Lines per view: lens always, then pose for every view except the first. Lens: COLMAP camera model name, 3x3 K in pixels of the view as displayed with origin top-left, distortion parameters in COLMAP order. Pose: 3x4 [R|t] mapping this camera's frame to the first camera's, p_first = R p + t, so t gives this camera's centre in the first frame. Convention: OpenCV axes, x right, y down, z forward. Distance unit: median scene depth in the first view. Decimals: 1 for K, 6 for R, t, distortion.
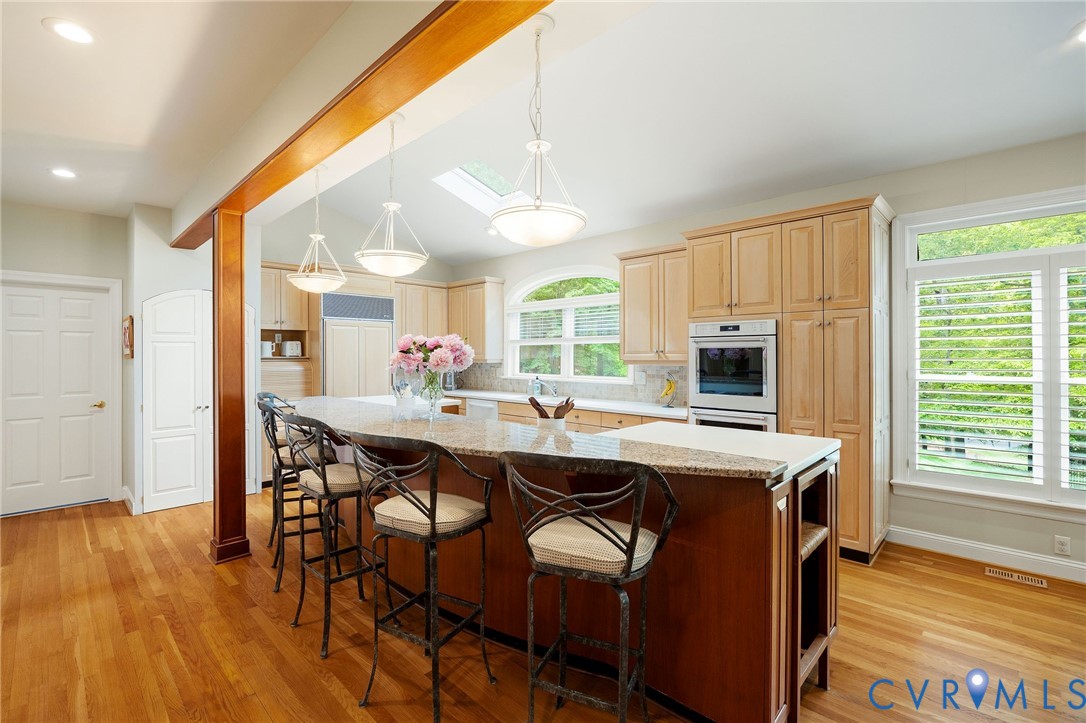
lens RADIAL K [[488.1, 0, 542.4], [0, 488.1, 354.6], [0, 0, 1]] dist [0.000824, 0.000088]
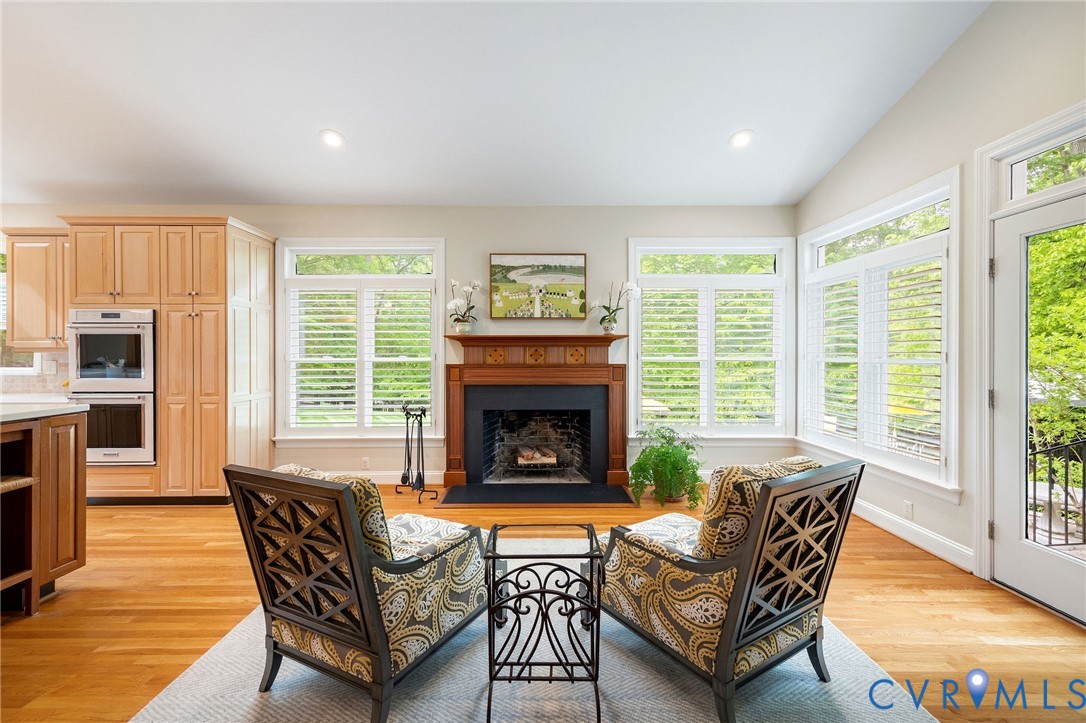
lens RADIAL K [[439.6, 0, 541.0], [0, 439.6, 355.1], [0, 0, 1]] dist [0.004808, 0.000413]
pose [[0.719924, -0.001631, 0.694051, 0.408119], [-0.001053, 0.999994, 0.003442, 0.029229], [-0.694052, -0.003209, 0.719918, -0.356628]]
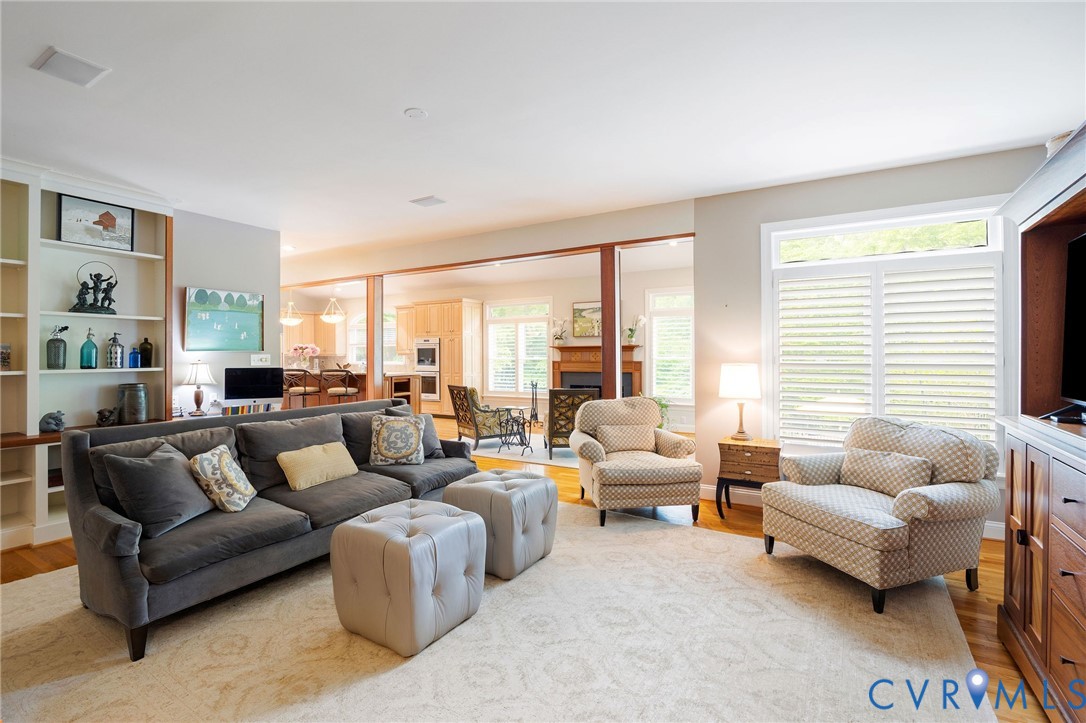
lens RADIAL K [[488.1, 0, 543.1], [0, 488.1, 360.4], [0, 0, 1]] dist [0.000824, 0.000088]
pose [[0.973392, -0.006575, 0.229054, 0.410593], [0.003879, 0.999918, 0.012219, 0.023678], [-0.229115, -0.011005, 0.973337, -1.808022]]
